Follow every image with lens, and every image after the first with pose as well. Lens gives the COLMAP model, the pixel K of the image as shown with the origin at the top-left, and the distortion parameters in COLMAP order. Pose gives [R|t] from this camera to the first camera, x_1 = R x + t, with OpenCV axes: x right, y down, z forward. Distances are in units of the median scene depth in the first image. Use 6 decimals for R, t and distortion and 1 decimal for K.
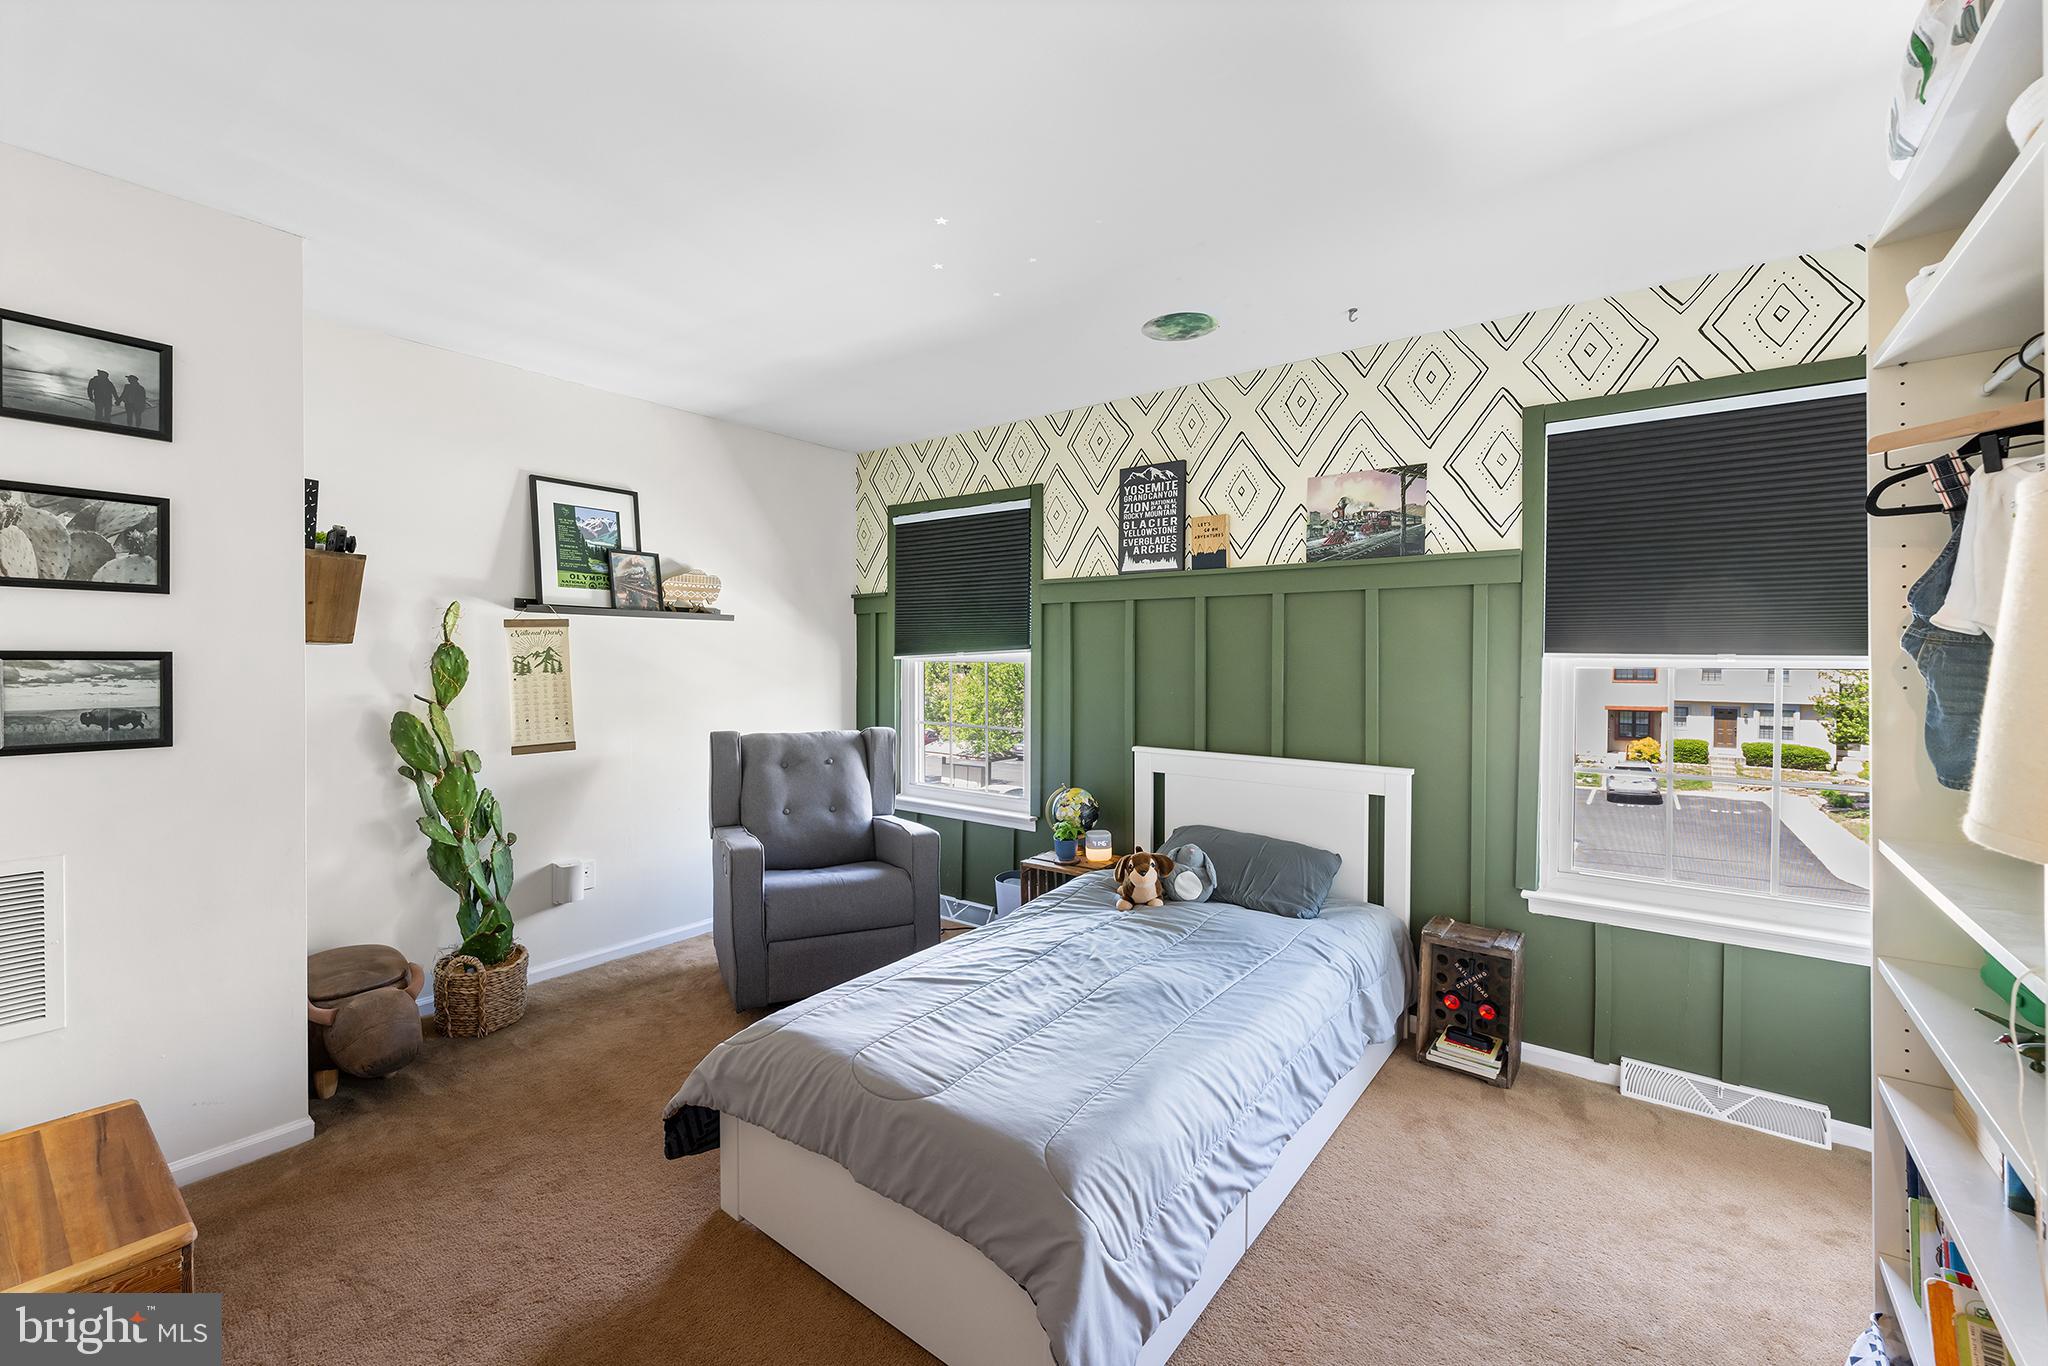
lens RADIAL K [[825.1, 0, 1024.0], [0, 825.1, 664.8], [0, 0, 1]] dist [-0.001306, -0.000174]
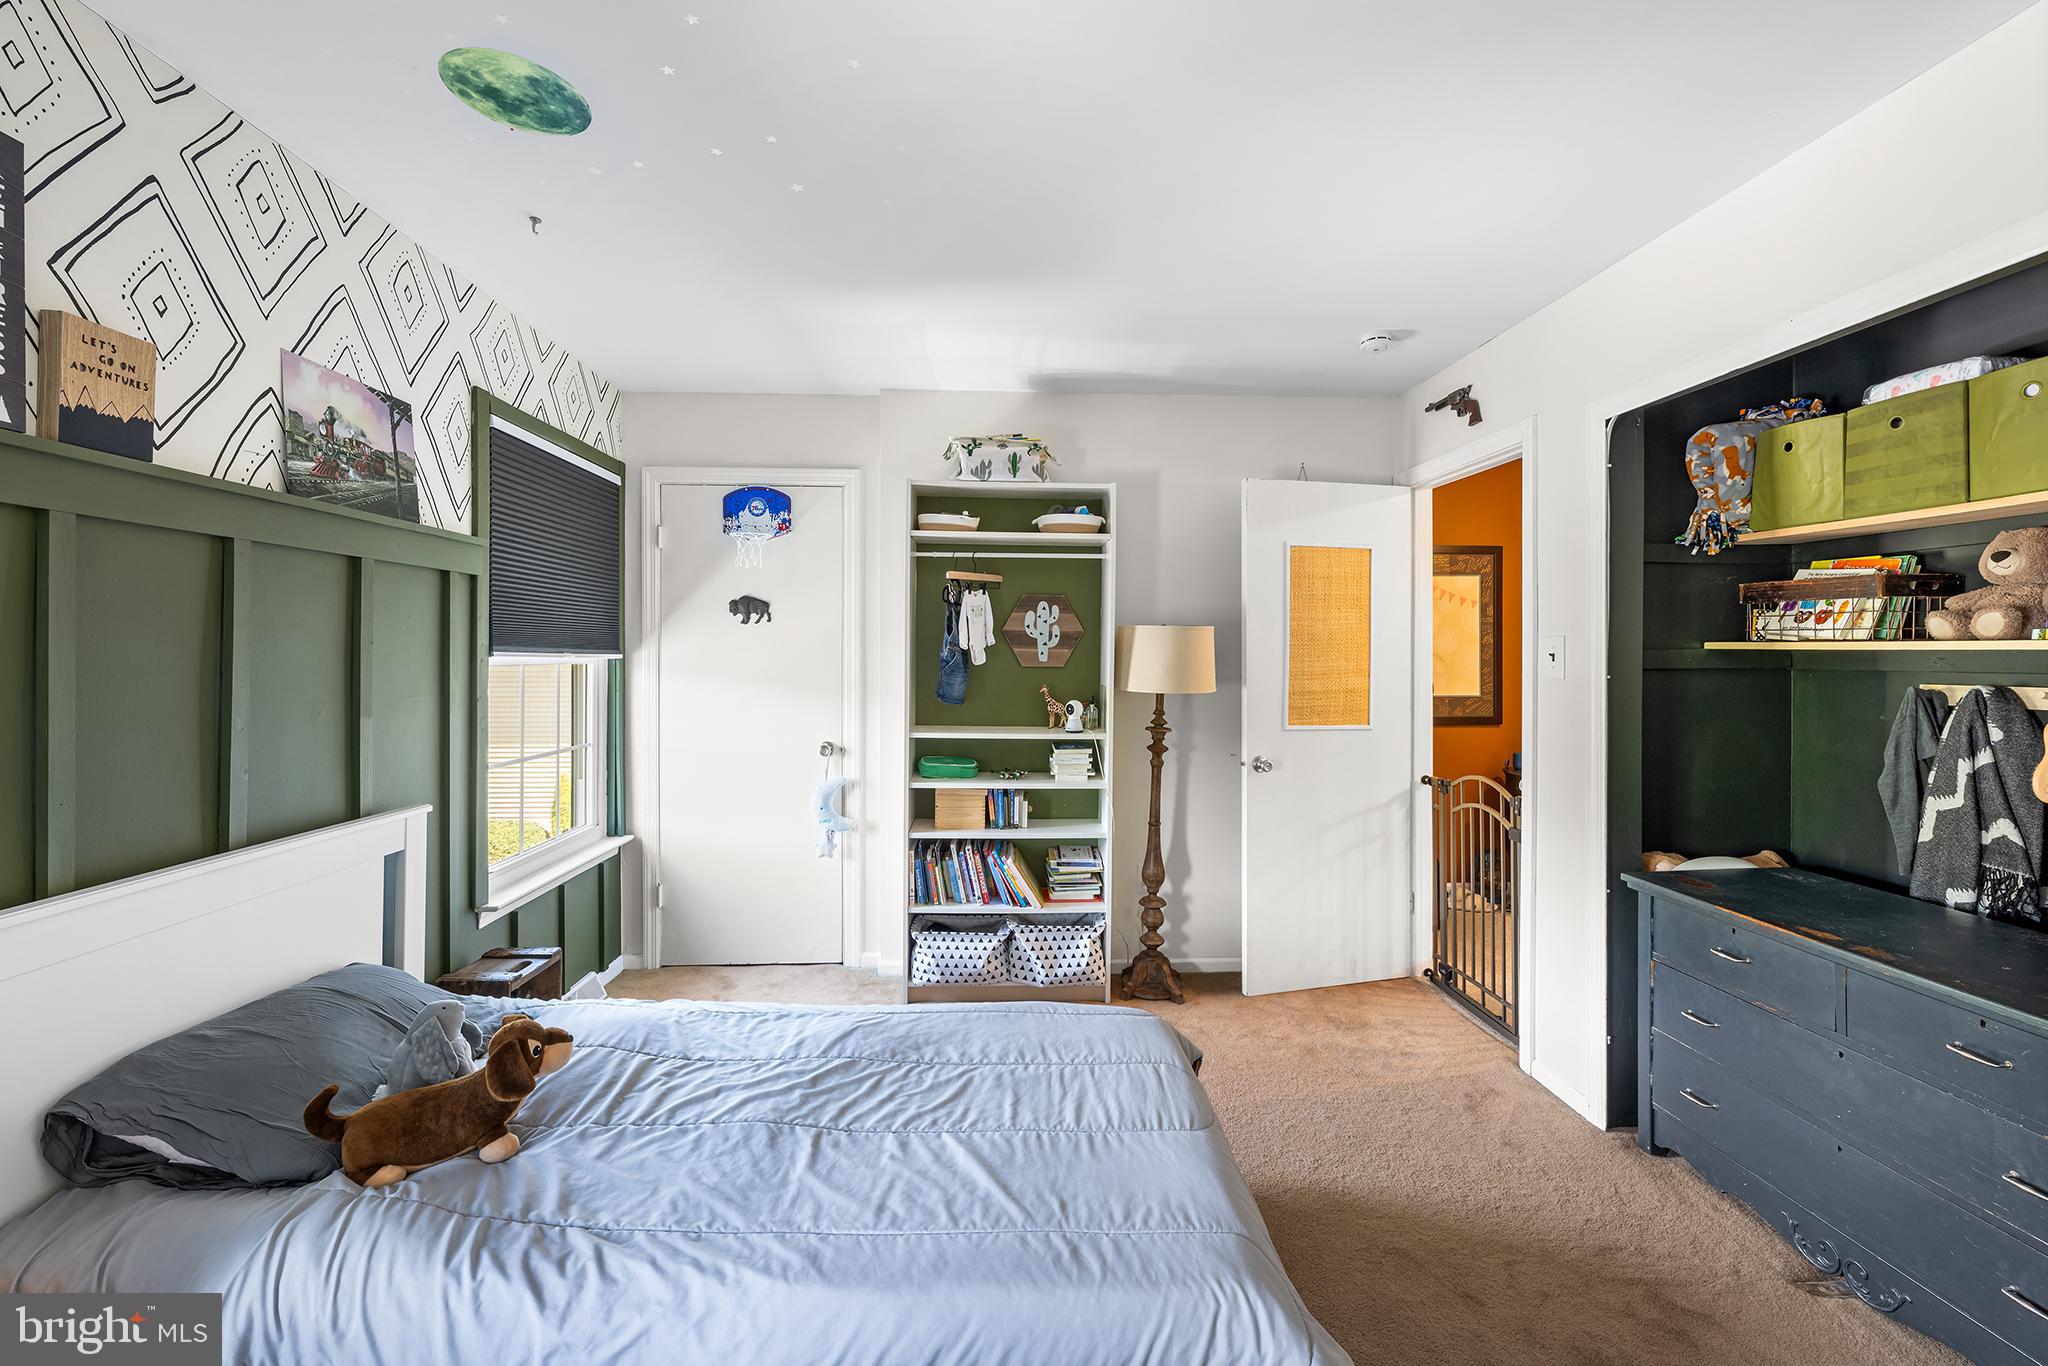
lens RADIAL K [[818.0, 0, 1019.6], [0, 818.0, 650.6], [0, 0, 1]] dist [-0.000505, 0.000008]
pose [[-0.634595, -0.004472, 0.772832, -0.426659], [0.001358, 0.999975, 0.006902, -0.018111], [-0.772844, 0.005429, -0.634573, 0.966410]]
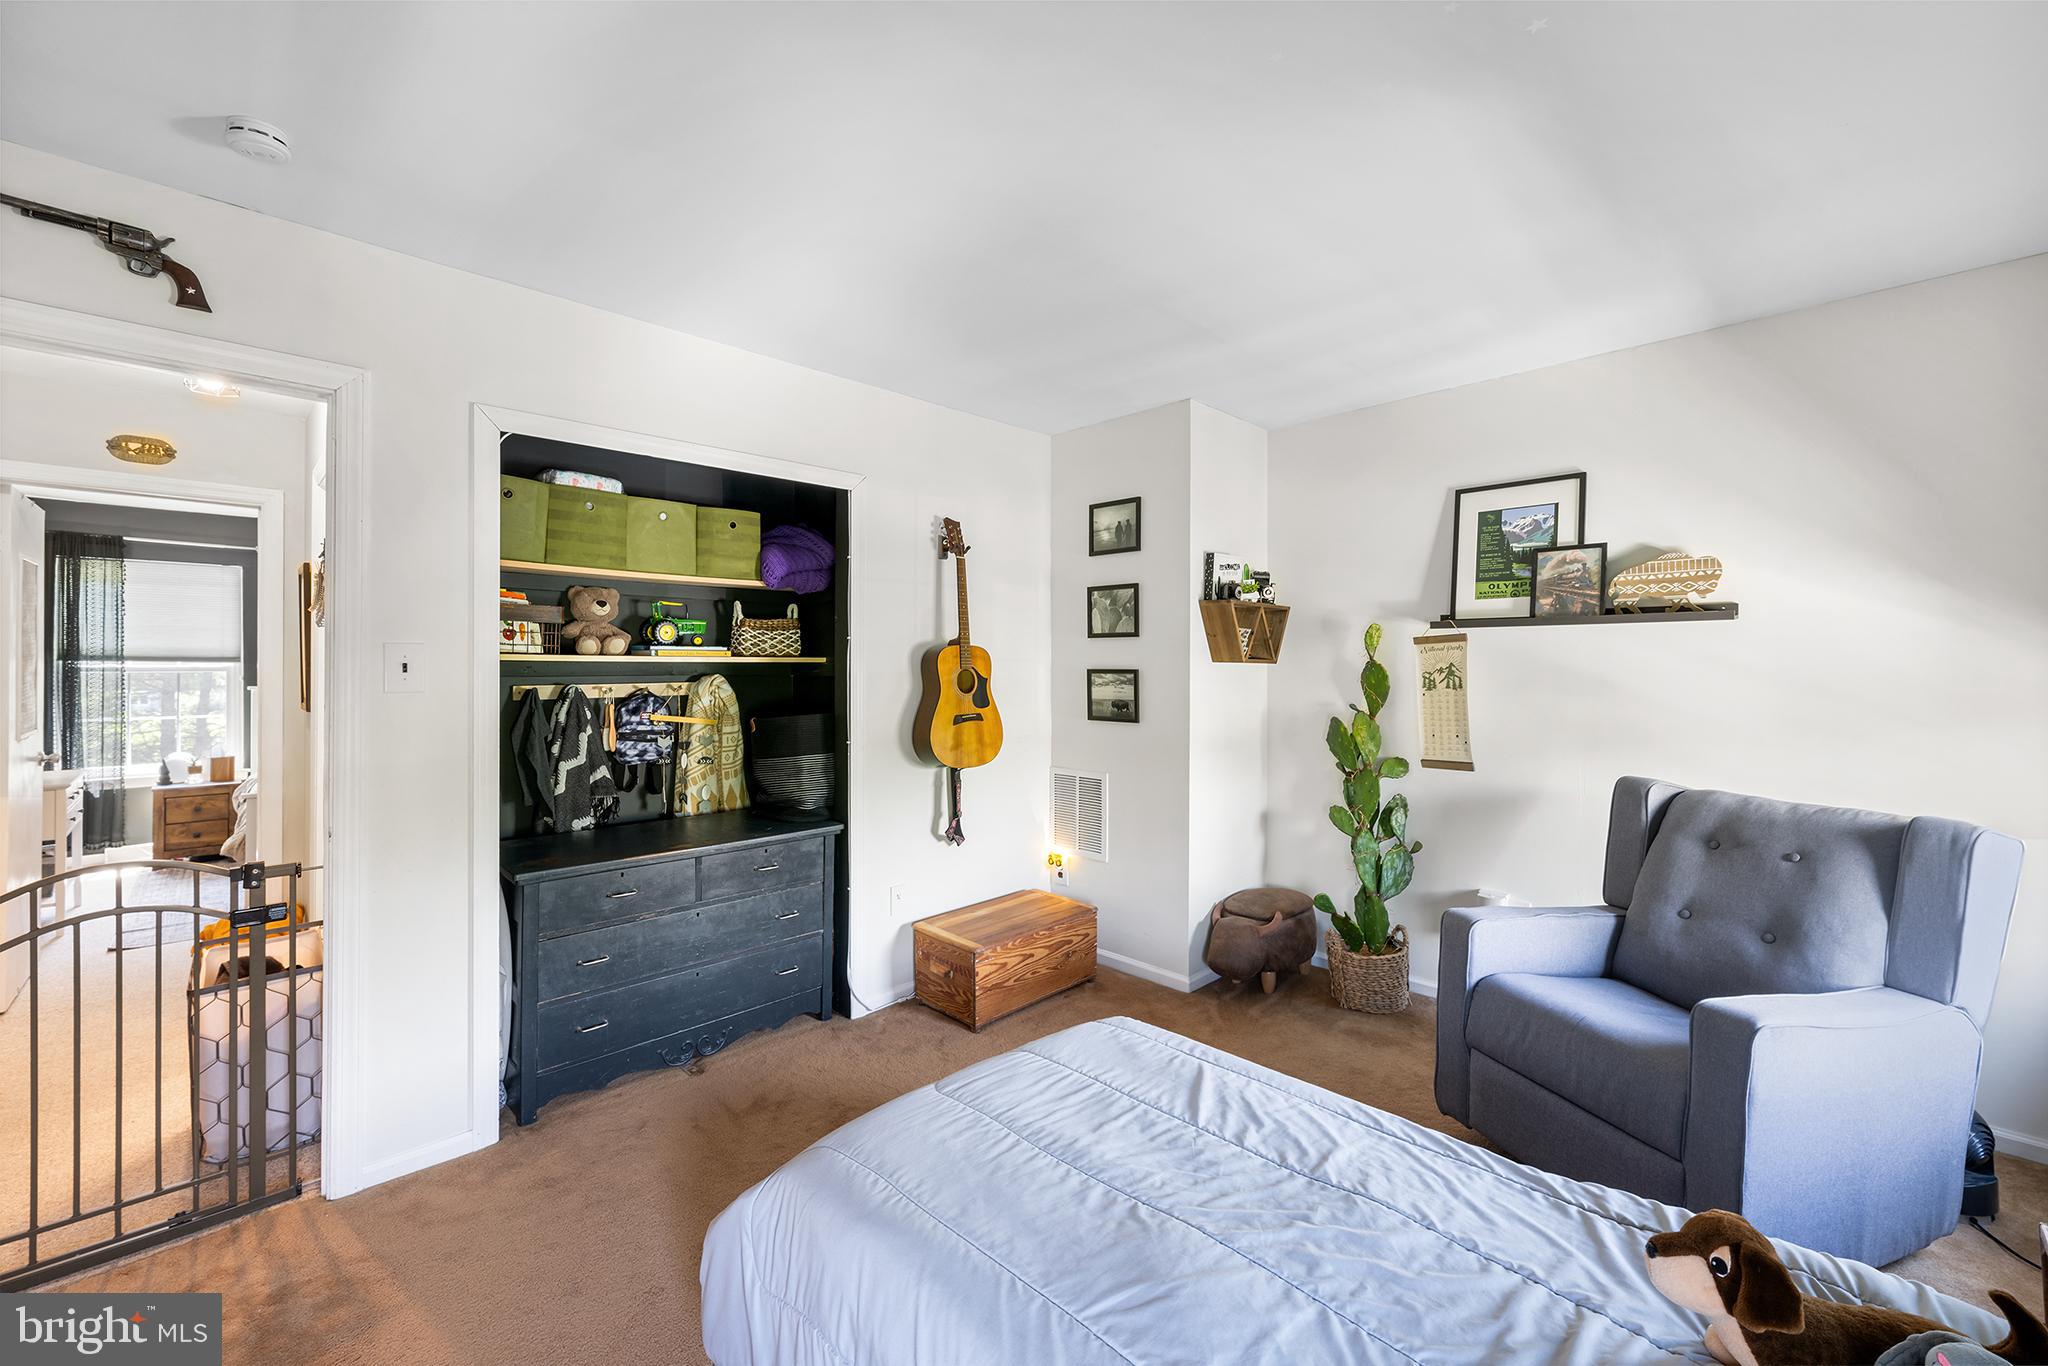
lens RADIAL K [[825.1, 0, 1024.0], [0, 825.1, 664.8], [0, 0, 1]] dist [-0.001306, -0.000174]
pose [[-0.147881, -0.005325, -0.988991, 0.486379], [-0.010182, 0.999941, -0.003861, -0.010608], [0.988953, 0.009499, -0.147927, 0.663701]]
